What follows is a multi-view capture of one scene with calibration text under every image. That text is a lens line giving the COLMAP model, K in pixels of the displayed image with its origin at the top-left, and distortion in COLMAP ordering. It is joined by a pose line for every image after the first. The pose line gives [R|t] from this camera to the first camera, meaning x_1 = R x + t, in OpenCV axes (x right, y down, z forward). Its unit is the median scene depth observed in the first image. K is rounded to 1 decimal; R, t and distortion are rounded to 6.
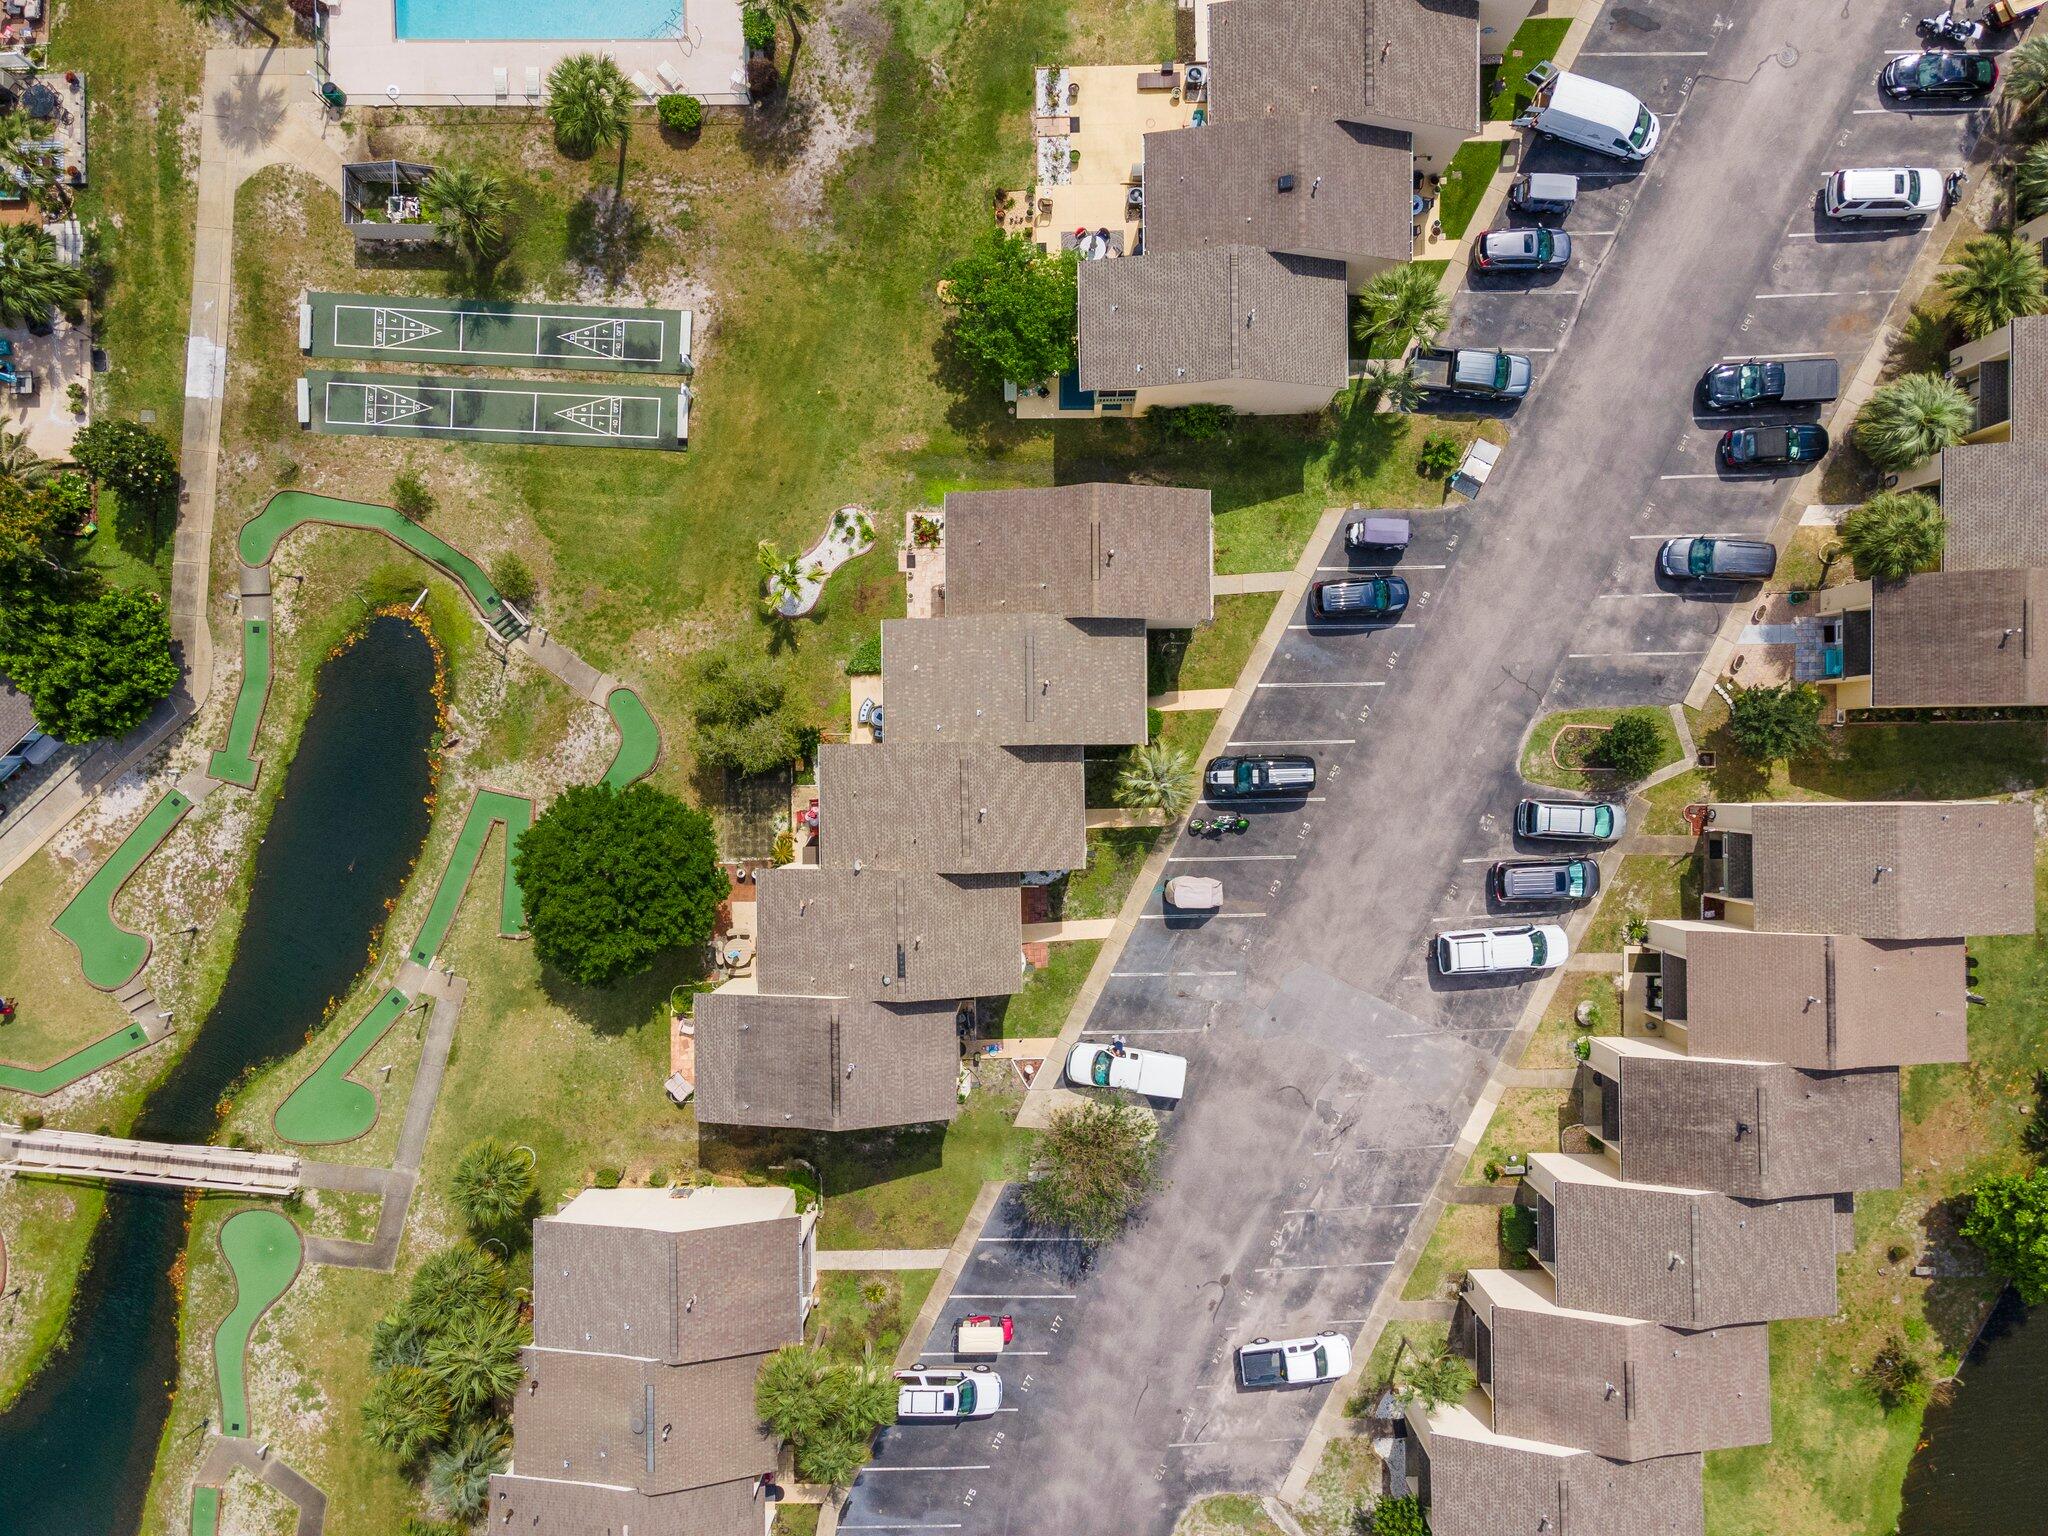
lens RADIAL K [[1492.8, 0, 1026.5], [0, 1492.8, 775.3], [0, 0, 1]] dist [0.029118, 0.033198]
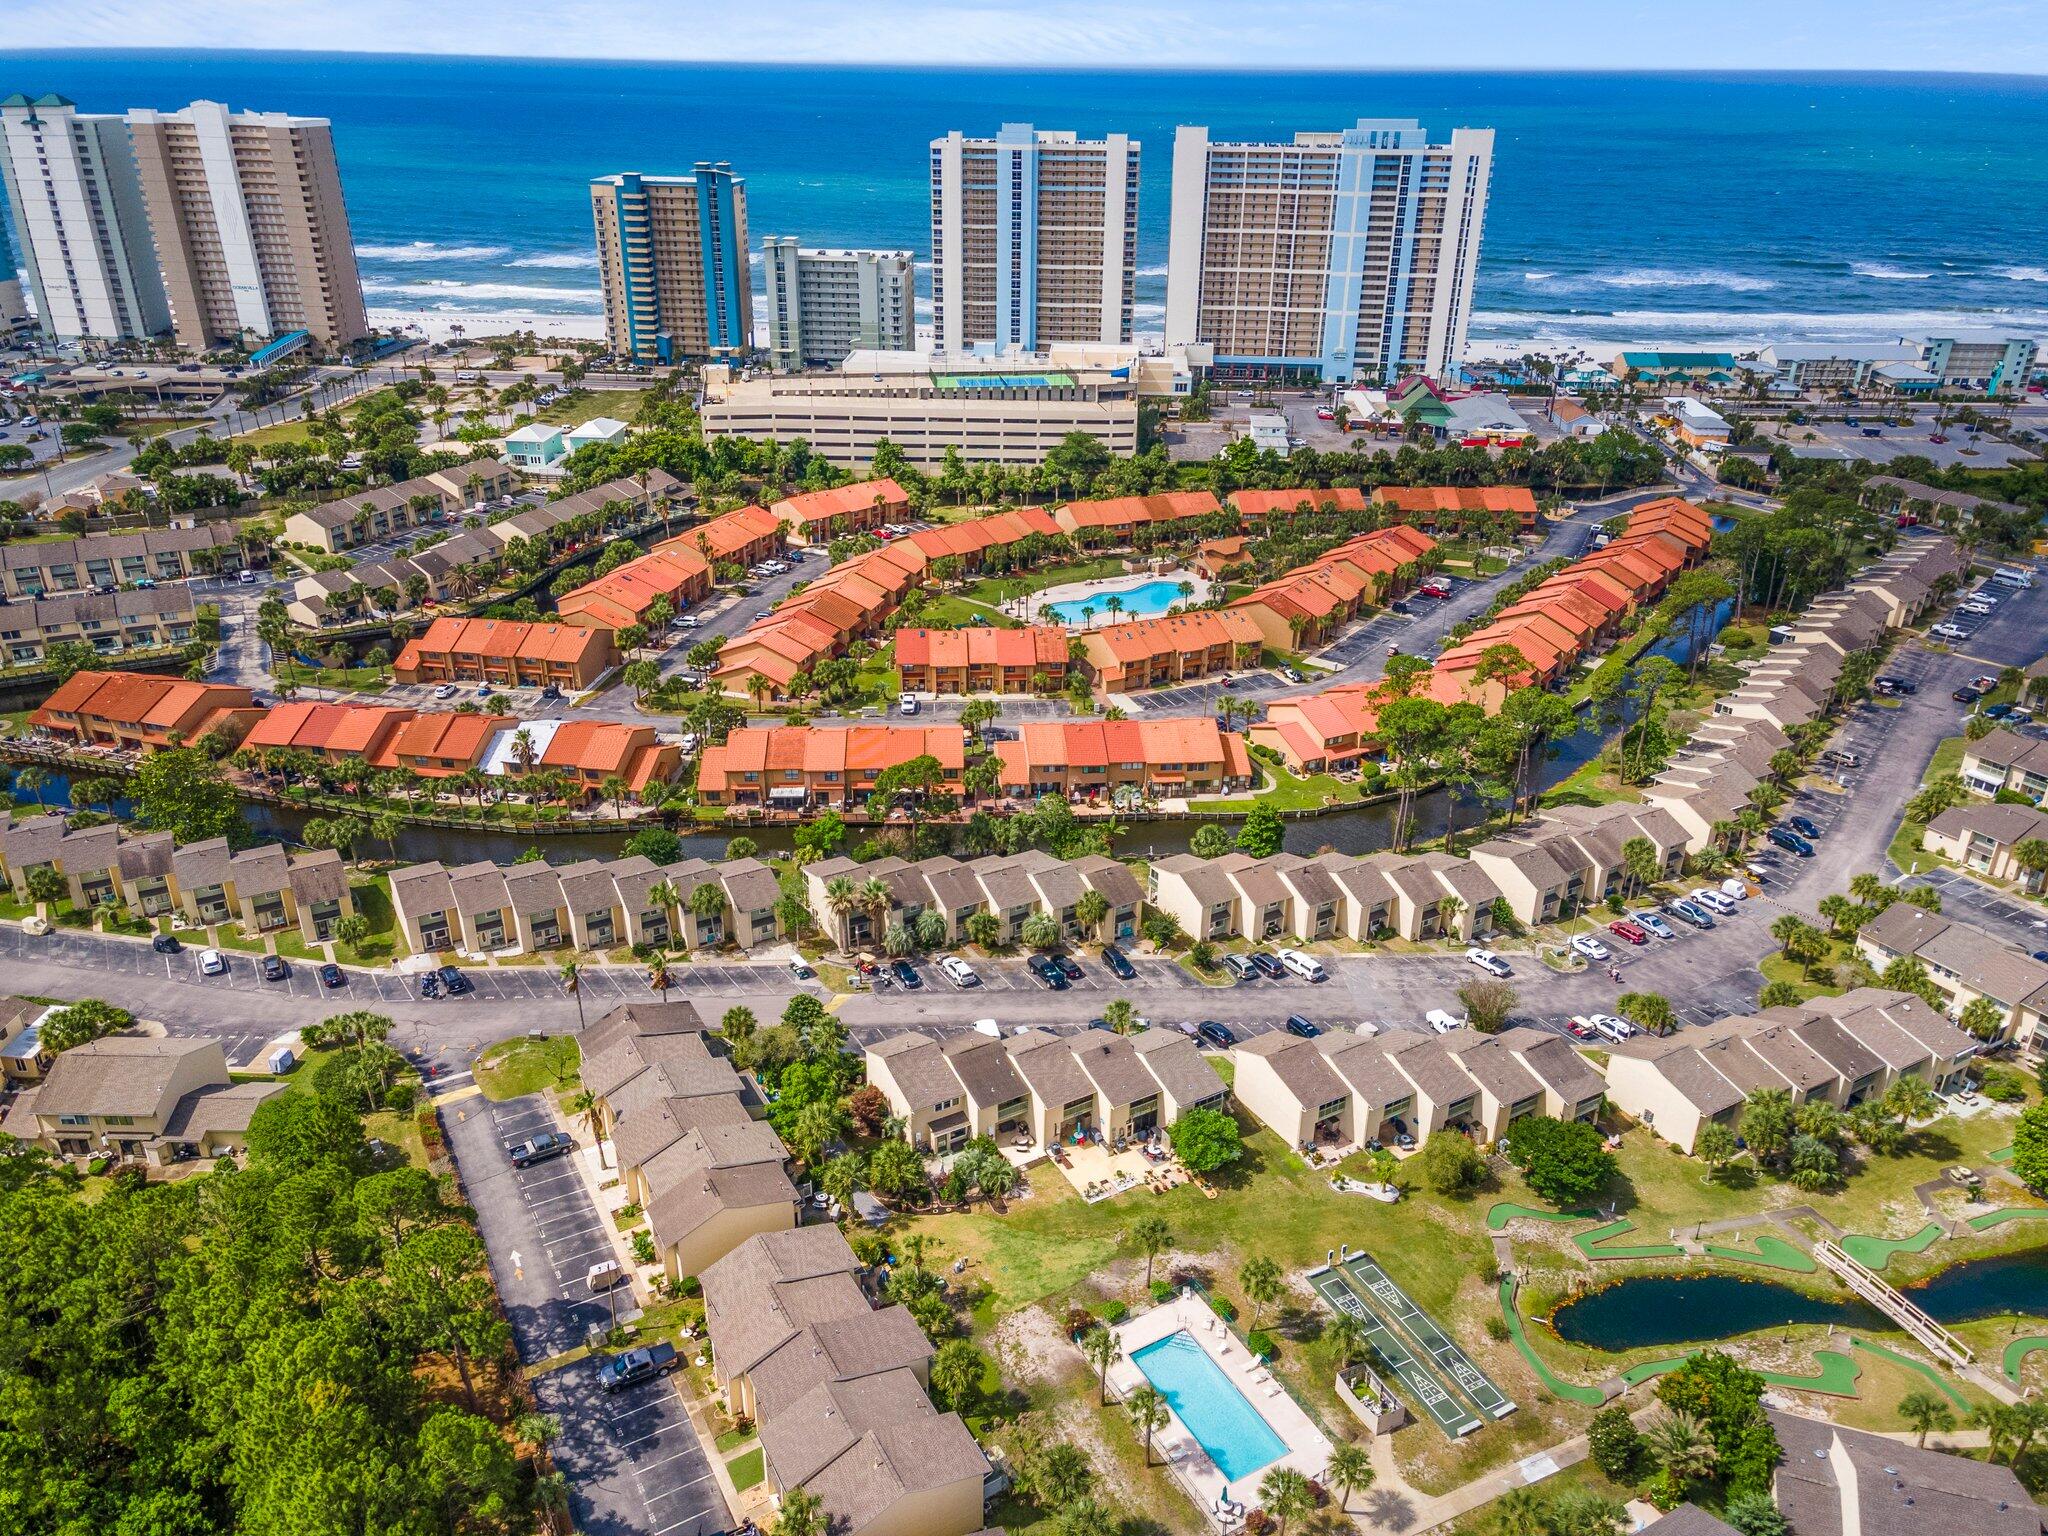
lens RADIAL K [[1492.8, 0, 1026.5], [0, 1492.8, 775.3], [0, 0, 1]] dist [0.029118, 0.033198]
pose [[-0.491530, -0.366210, 0.790119, -1.254835], [0.870856, -0.209457, 0.444676, -1.269231], [0.002651, 0.906652, 0.421871, -0.295906]]
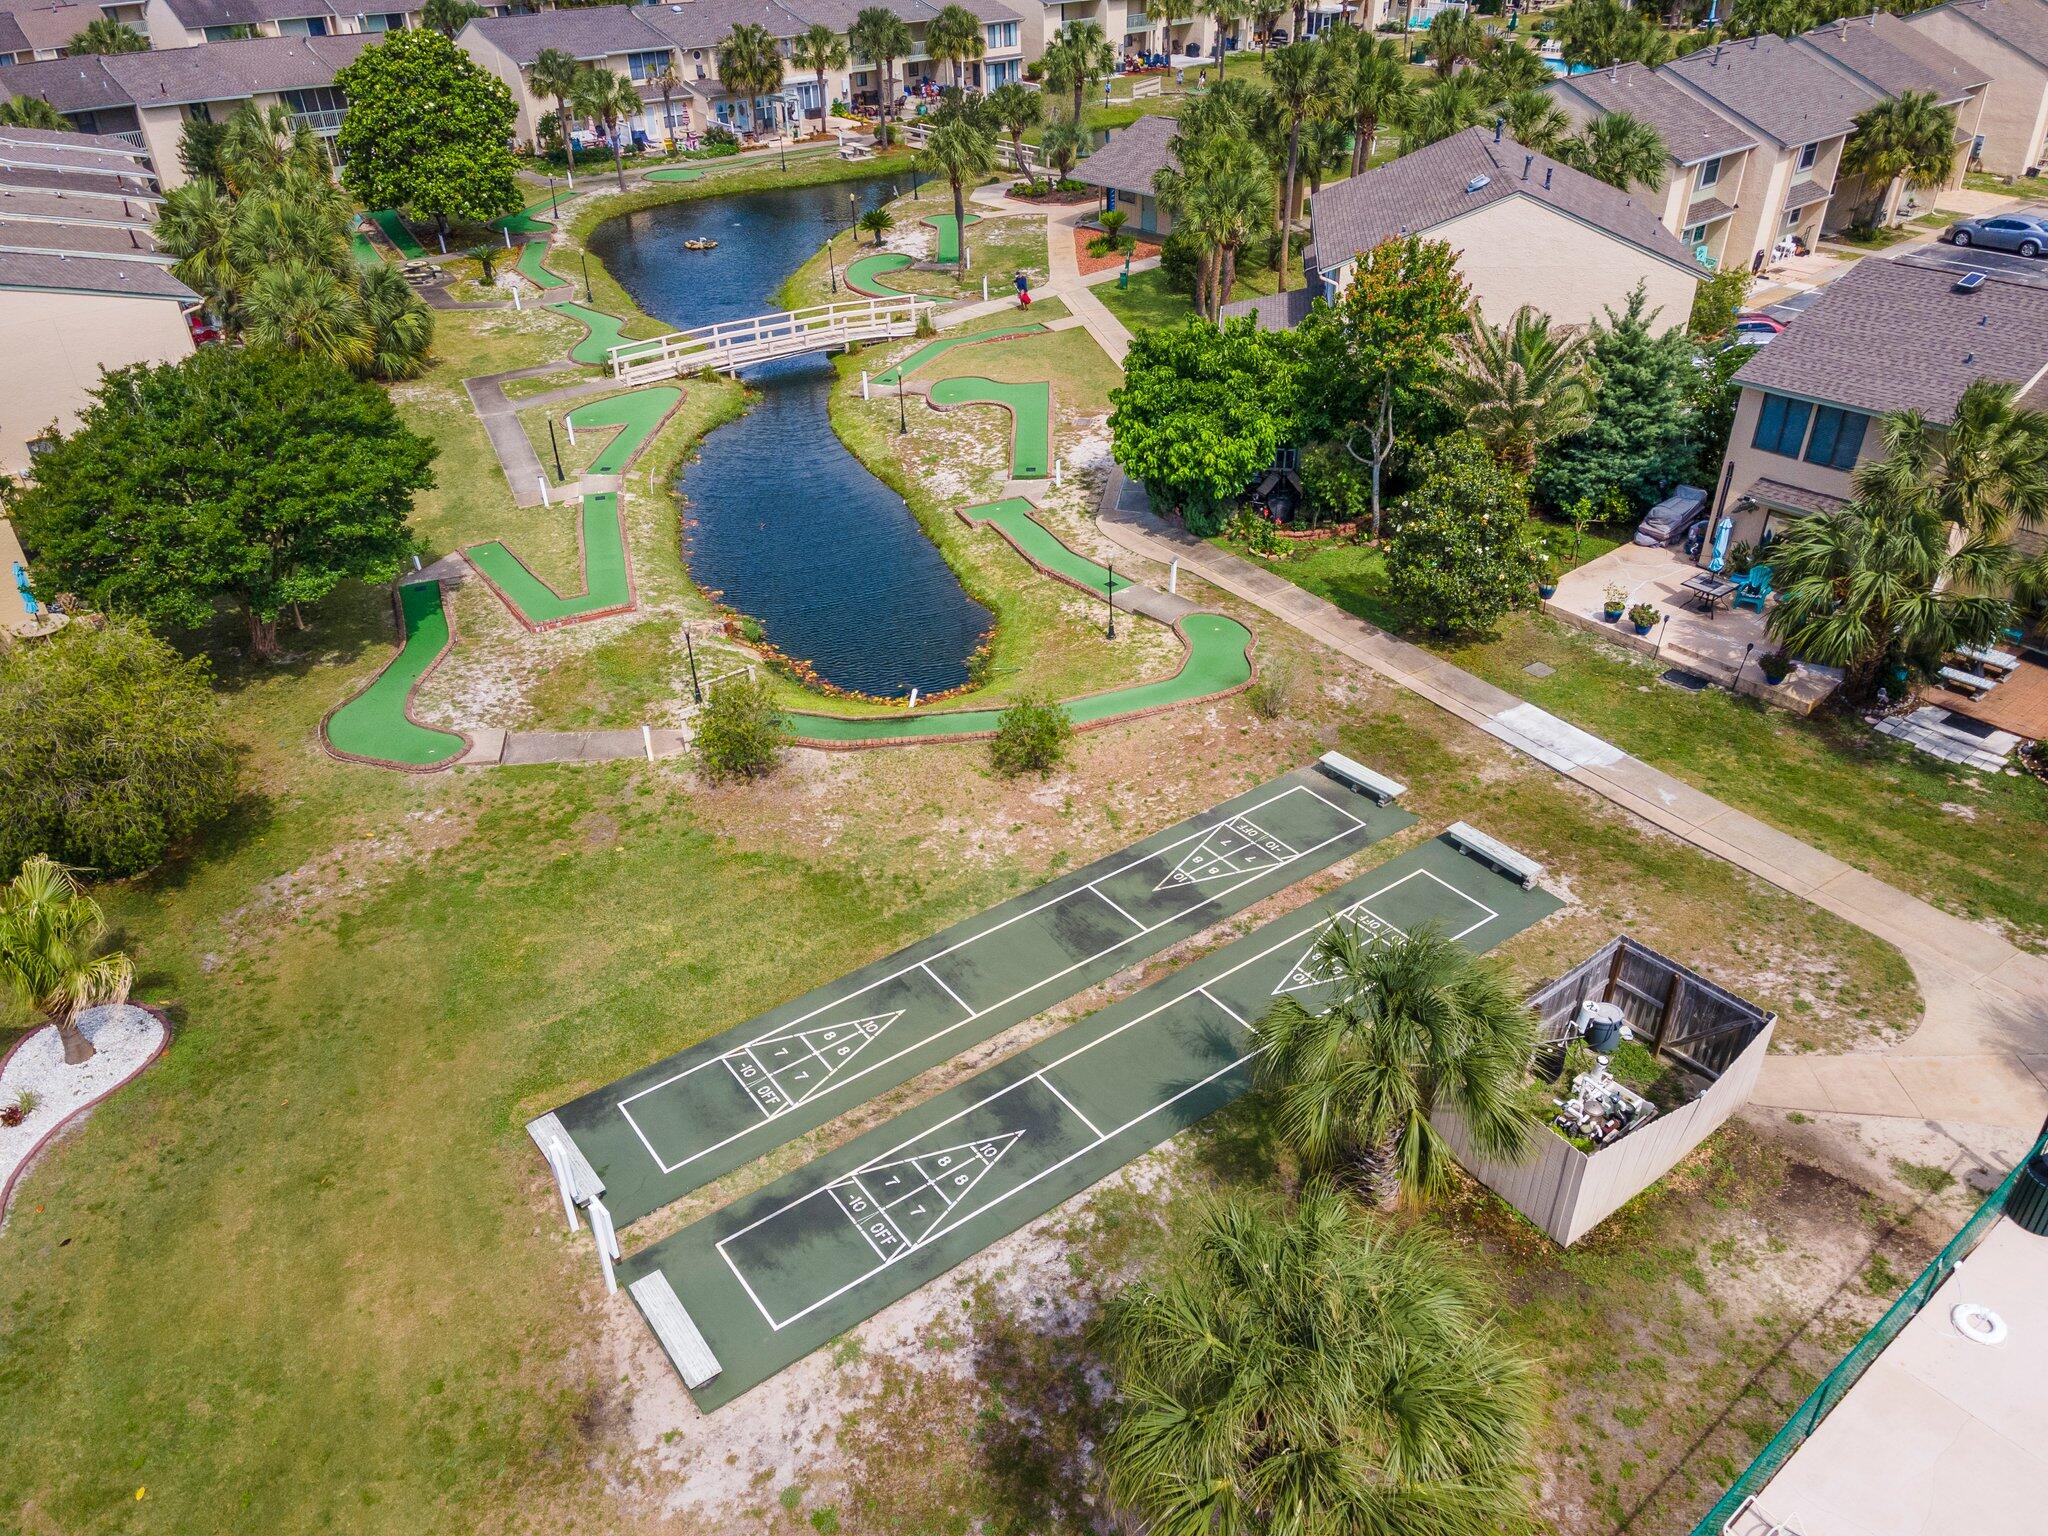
lens RADIAL K [[1501.0, 0, 1026.4], [0, 1501.0, 764.2], [0, 0, 1]] dist [0.028987, 0.036493]
pose [[-0.779696, 0.355523, -0.515439, -0.167897], [-0.625632, -0.408592, 0.664558, -0.485090], [0.025662, 0.840628, 0.541004, 0.750061]]
